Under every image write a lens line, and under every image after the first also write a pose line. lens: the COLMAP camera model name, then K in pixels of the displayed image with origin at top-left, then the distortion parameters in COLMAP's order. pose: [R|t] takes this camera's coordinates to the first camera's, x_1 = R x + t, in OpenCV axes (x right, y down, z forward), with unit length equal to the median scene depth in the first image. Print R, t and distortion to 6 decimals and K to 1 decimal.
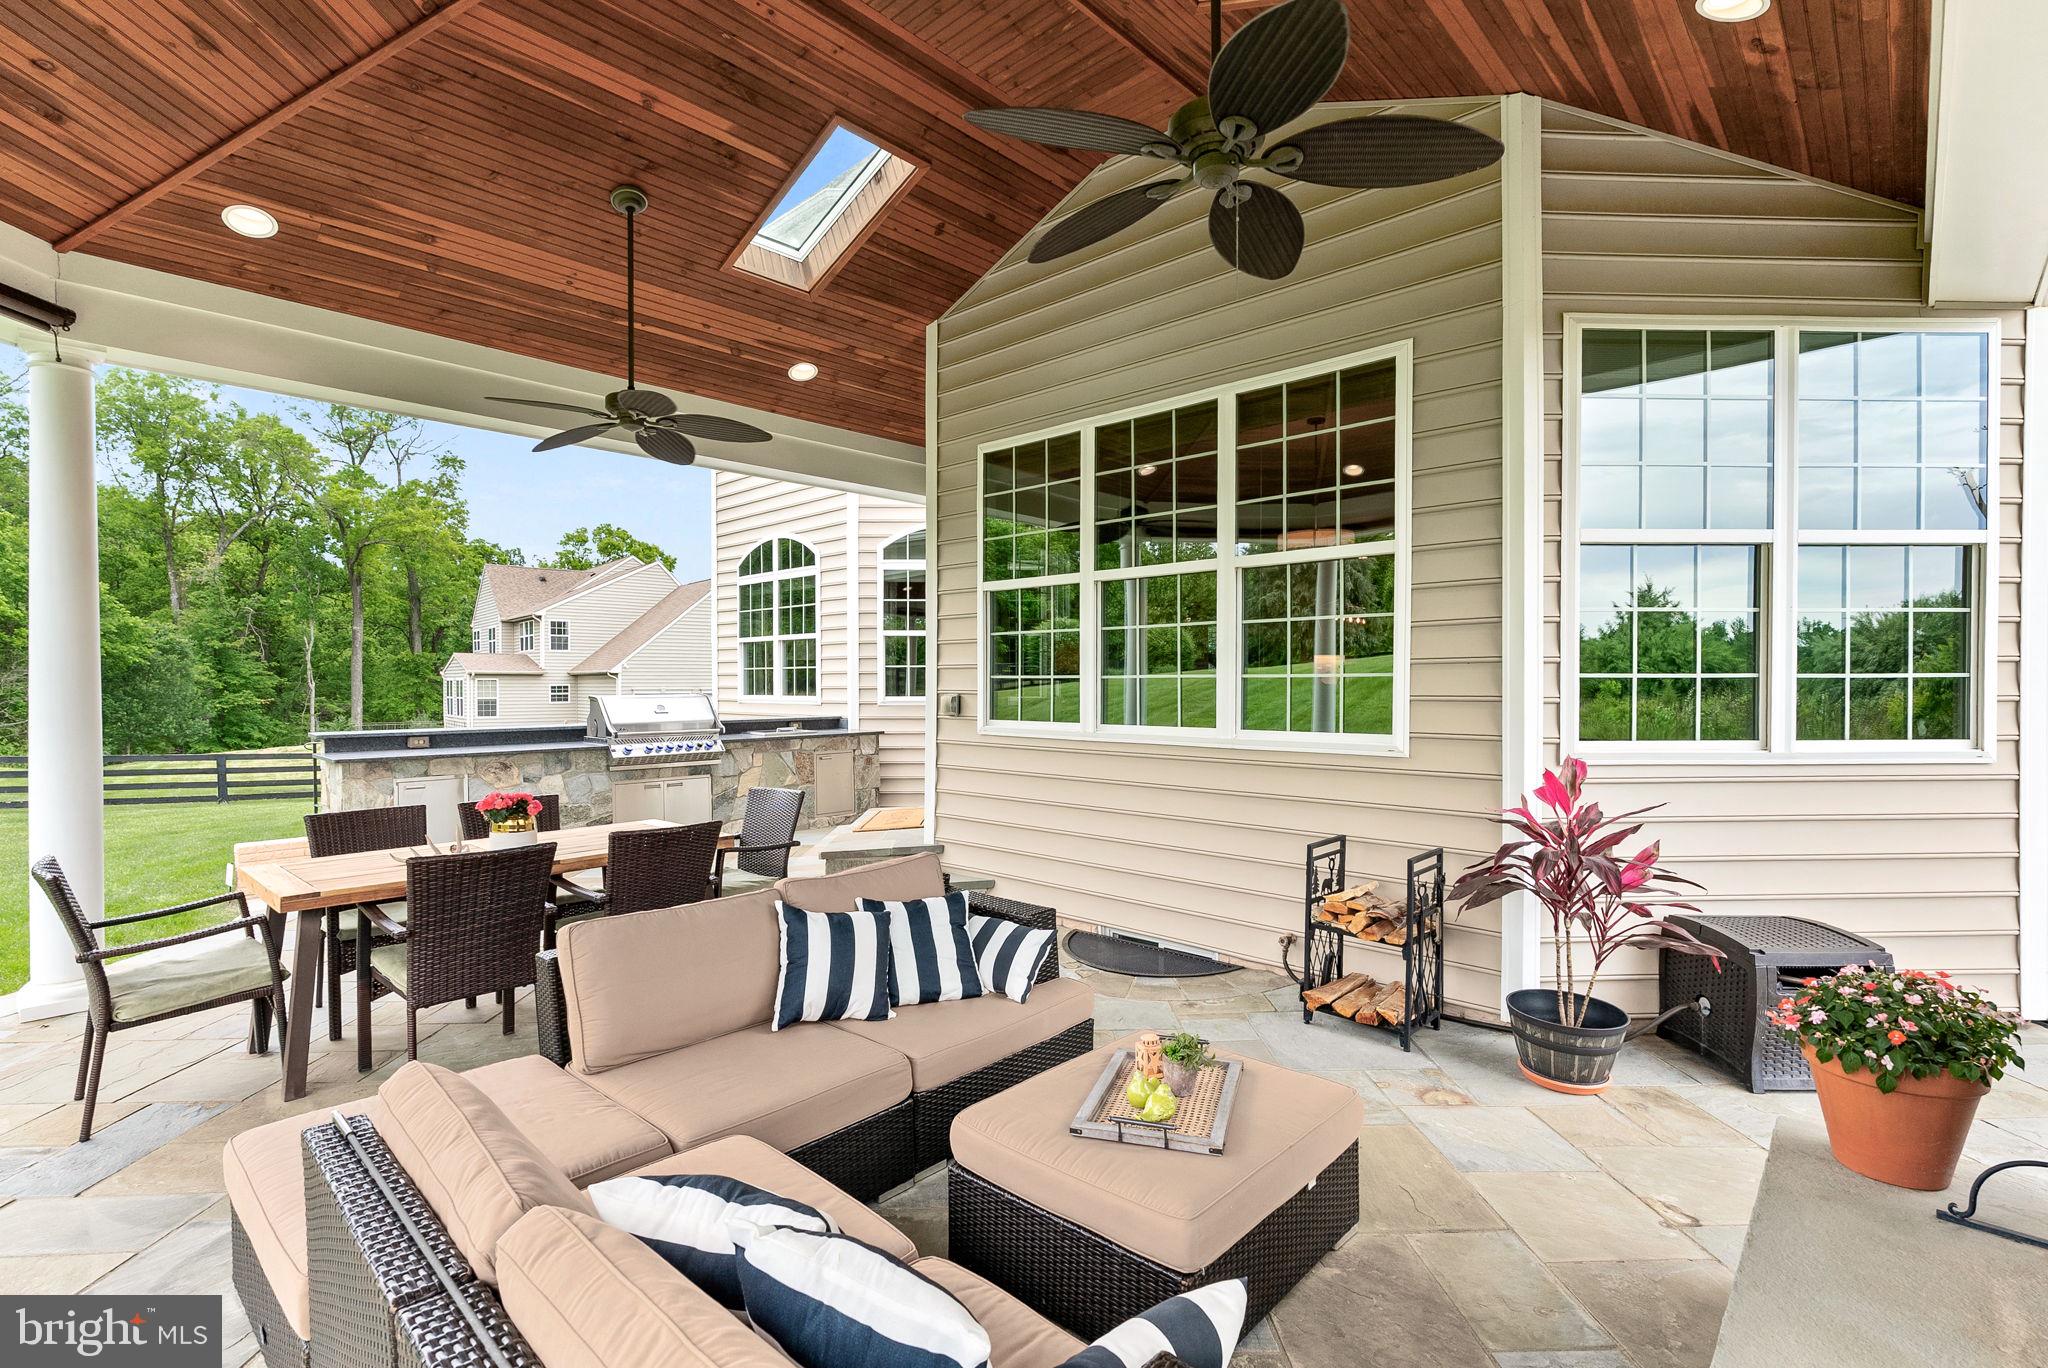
lens RADIAL K [[917.5, 0, 1040.8], [0, 917.5, 680.6], [0, 0, 1]] dist [-0.007067, 0.001181]
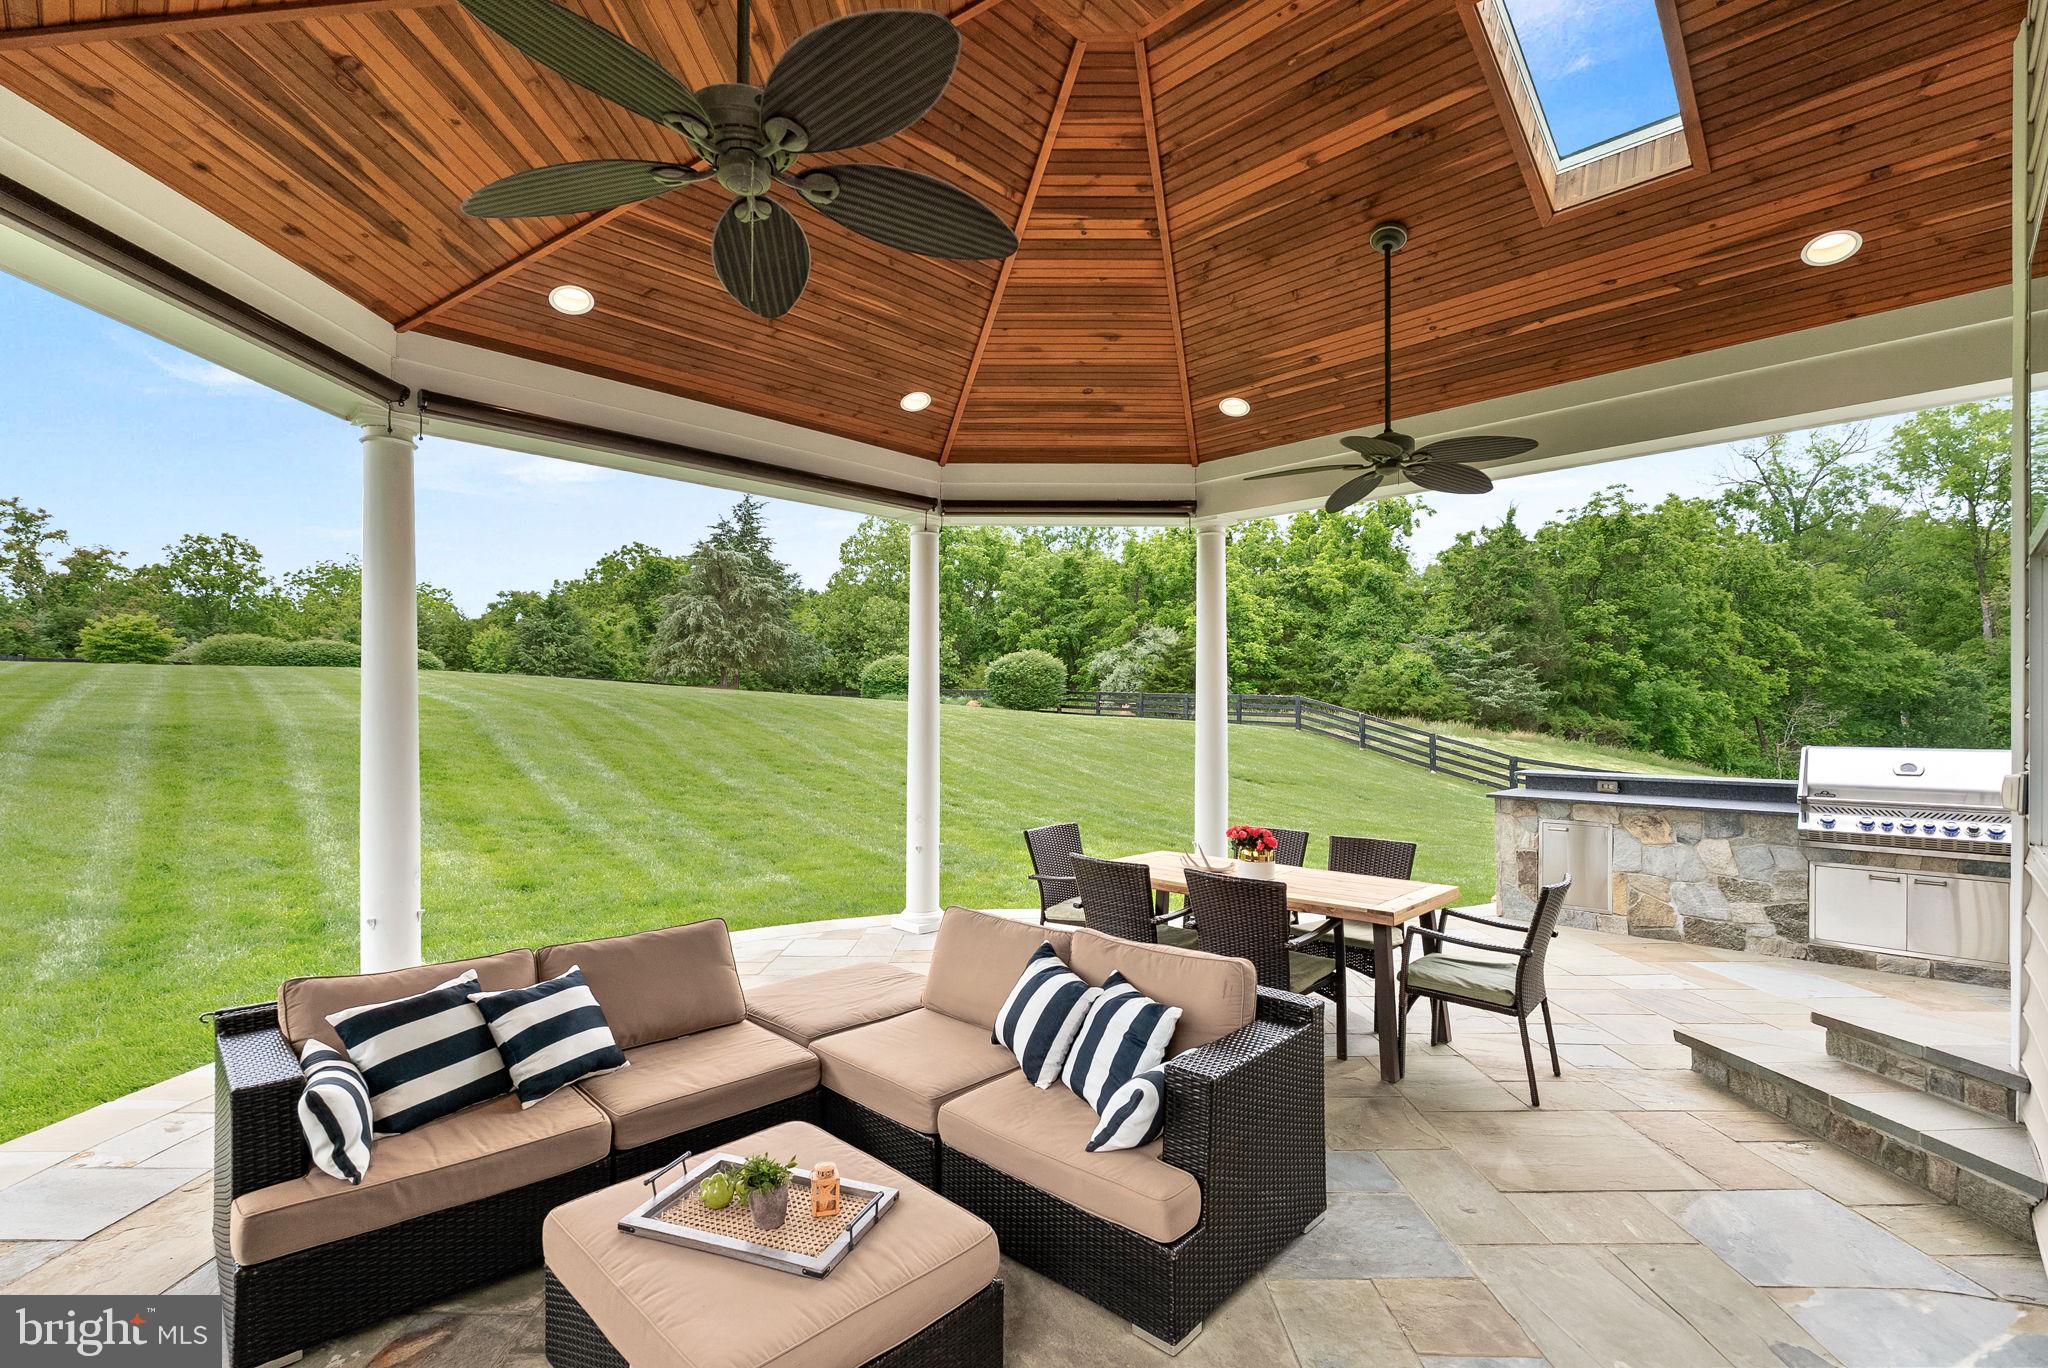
lens RADIAL K [[917.5, 0, 1026.8], [0, 917.5, 702.0], [0, 0, 1]] dist [-0.007067, 0.001181]
pose [[-0.016495, -0.009384, -0.999820, 0.328409], [-0.002047, 0.999954, -0.009351, -0.014145], [0.999862, 0.001892, -0.016513, 0.397604]]
